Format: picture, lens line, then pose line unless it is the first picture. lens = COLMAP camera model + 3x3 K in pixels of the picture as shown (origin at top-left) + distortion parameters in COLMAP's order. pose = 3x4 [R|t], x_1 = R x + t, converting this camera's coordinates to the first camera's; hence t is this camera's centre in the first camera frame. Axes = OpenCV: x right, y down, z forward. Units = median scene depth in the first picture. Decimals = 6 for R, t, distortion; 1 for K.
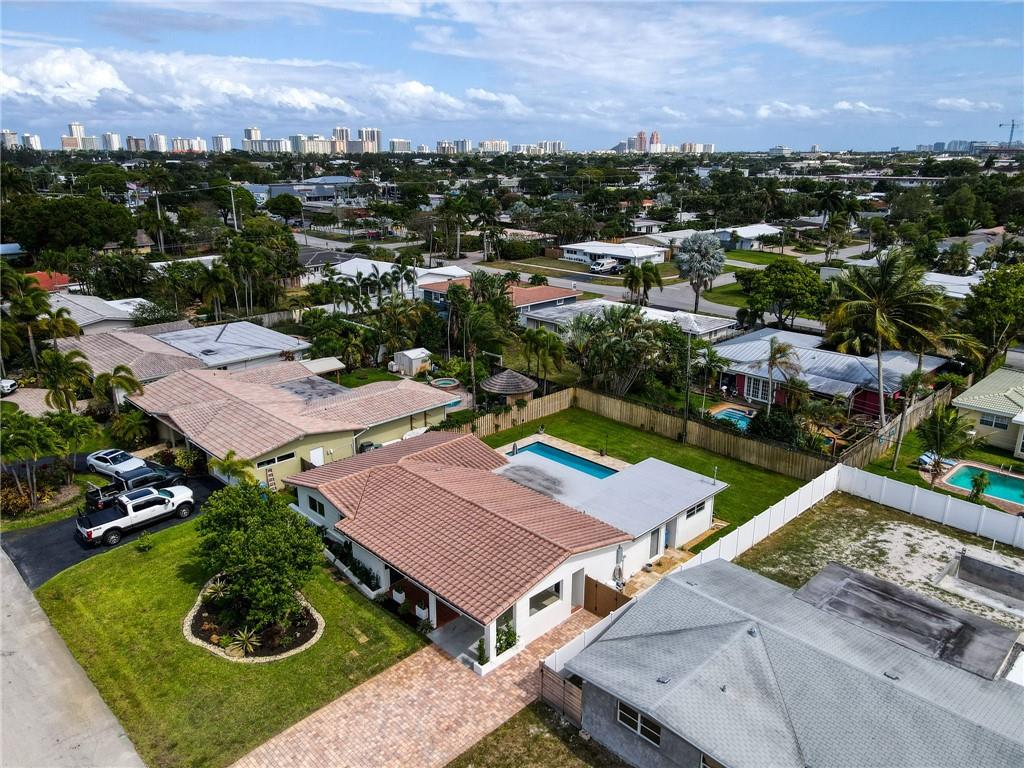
lens RADIAL K [[746.4, 0, 514.1], [0, 746.4, 374.6], [0, 0, 1]] dist [0.017209, 0.001049]
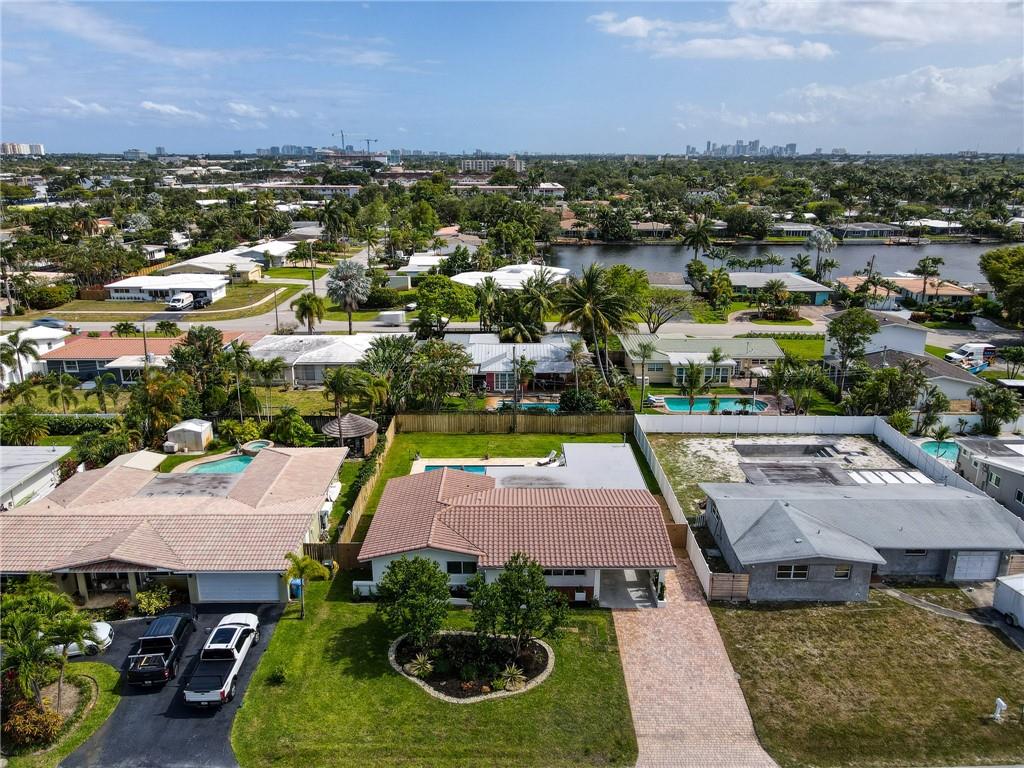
lens RADIAL K [[746.4, 0, 513.6], [0, 746.4, 379.0], [0, 0, 1]] dist [0.017209, 0.001049]
pose [[0.698803, -0.209361, 0.683990, -1.013315], [0.207416, 0.974434, 0.086355, -0.176109], [-0.684582, 0.081525, 0.724362, 0.135433]]
